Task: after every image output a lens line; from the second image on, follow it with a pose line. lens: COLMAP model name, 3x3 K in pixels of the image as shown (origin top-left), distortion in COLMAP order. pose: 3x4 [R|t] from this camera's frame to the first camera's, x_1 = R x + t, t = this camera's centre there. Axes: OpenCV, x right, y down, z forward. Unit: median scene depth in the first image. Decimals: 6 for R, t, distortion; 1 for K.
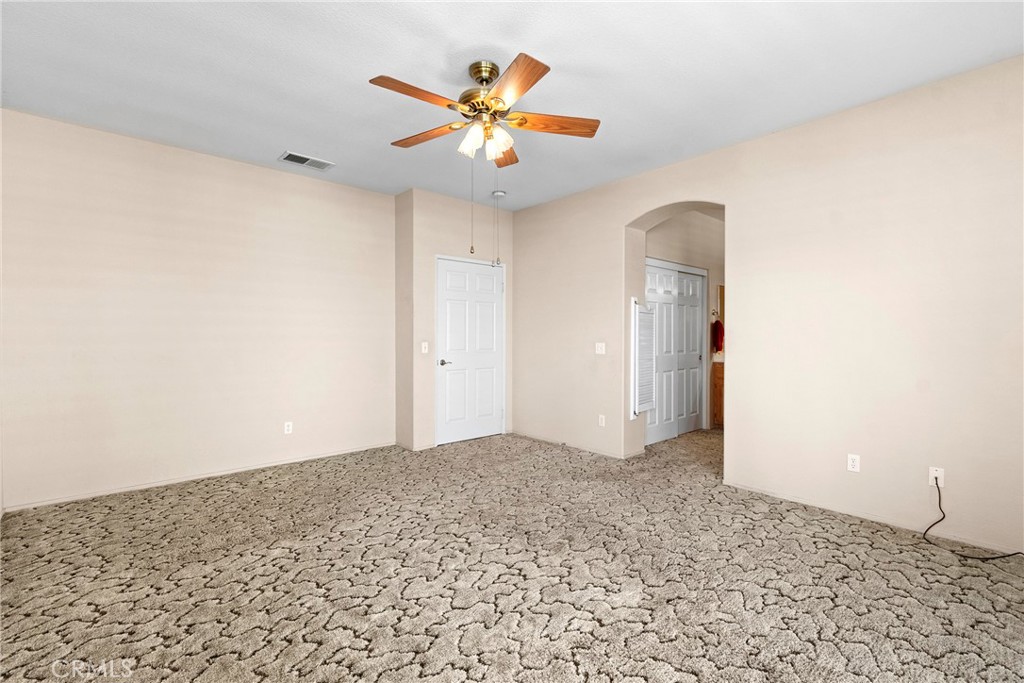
lens RADIAL K [[448.5, 0, 512.3], [0, 448.5, 340.4], [0, 0, 1]] dist [0.000166, -0.001532]
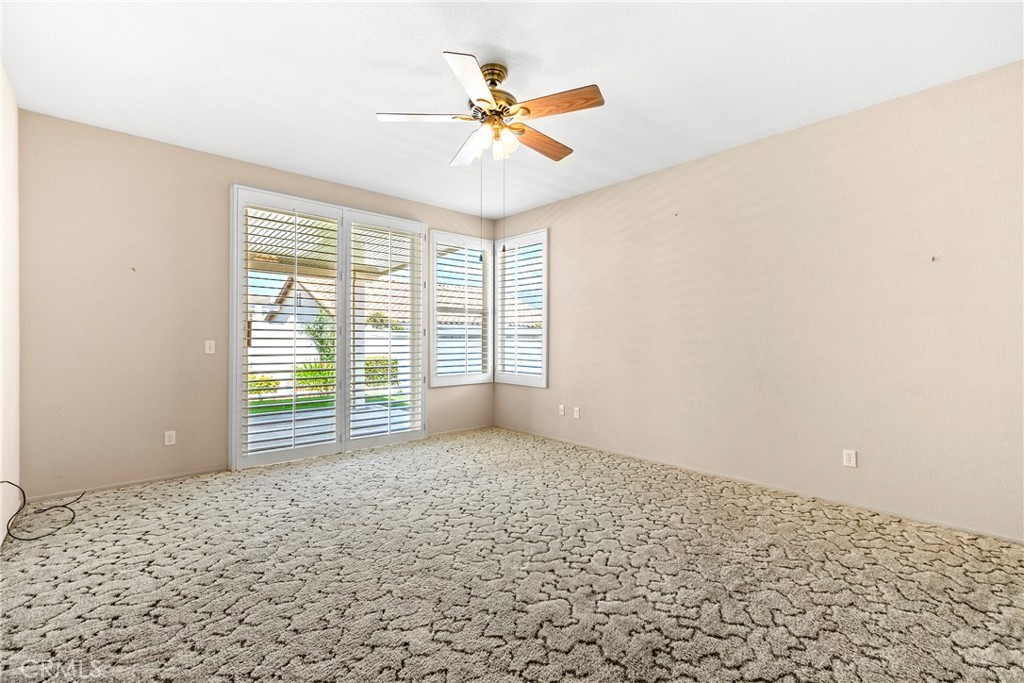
lens RADIAL K [[448.5, 0, 511.5], [0, 448.5, 340.4], [0, 0, 1]] dist [0.000166, -0.001532]
pose [[-0.999941, -0.003441, -0.010292, -0.094927], [-0.003501, 0.999977, 0.005807, 0.007406], [0.010272, 0.005842, -0.999930, 2.019850]]
